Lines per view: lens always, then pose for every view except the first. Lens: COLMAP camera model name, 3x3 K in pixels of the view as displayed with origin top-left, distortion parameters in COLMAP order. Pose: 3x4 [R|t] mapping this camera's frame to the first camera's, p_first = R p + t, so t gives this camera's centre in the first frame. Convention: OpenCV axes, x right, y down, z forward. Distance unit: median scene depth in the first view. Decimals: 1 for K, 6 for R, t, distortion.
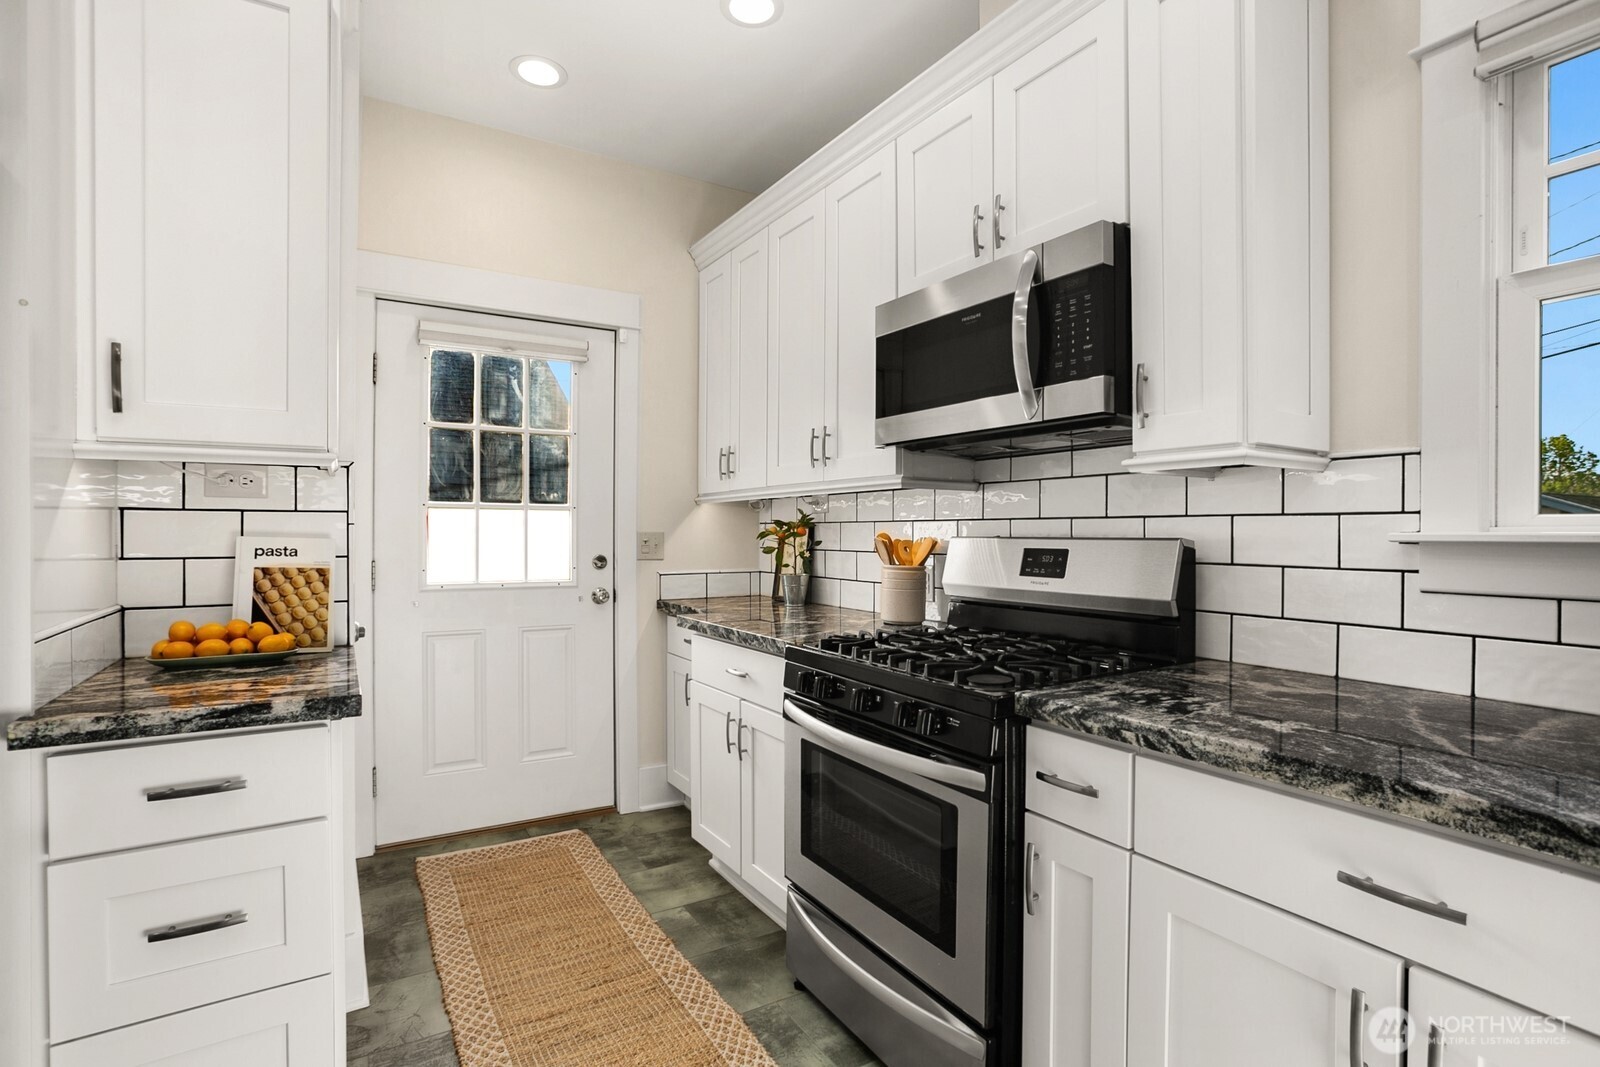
lens RADIAL K [[761.2, 0, 797.2], [0, 761.2, 535.5], [0, 0, 1]] dist [-0.029125, -0.000151]
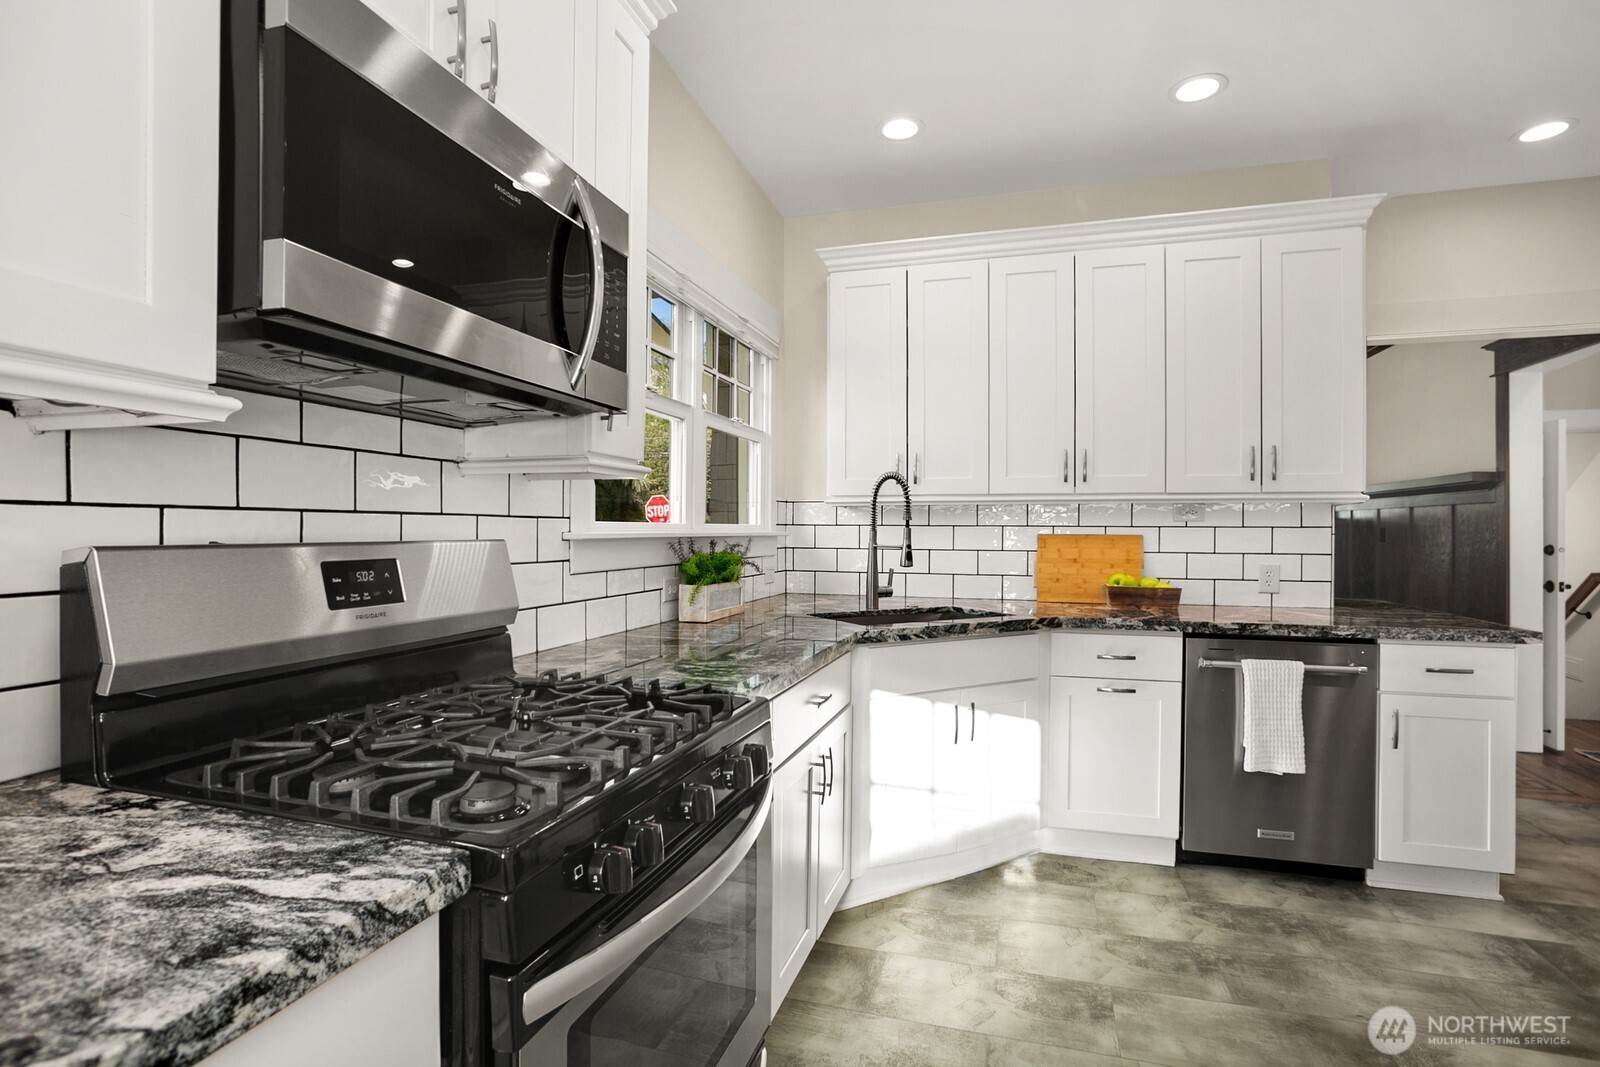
lens RADIAL K [[761.2, 0, 799.2], [0, 761.2, 534.4], [0, 0, 1]] dist [-0.029125, -0.000151]
pose [[-0.650469, -0.008678, 0.759483, -0.390945], [-0.002518, 0.999954, 0.009270, -0.011111], [-0.759529, 0.004118, -0.650461, 1.182759]]
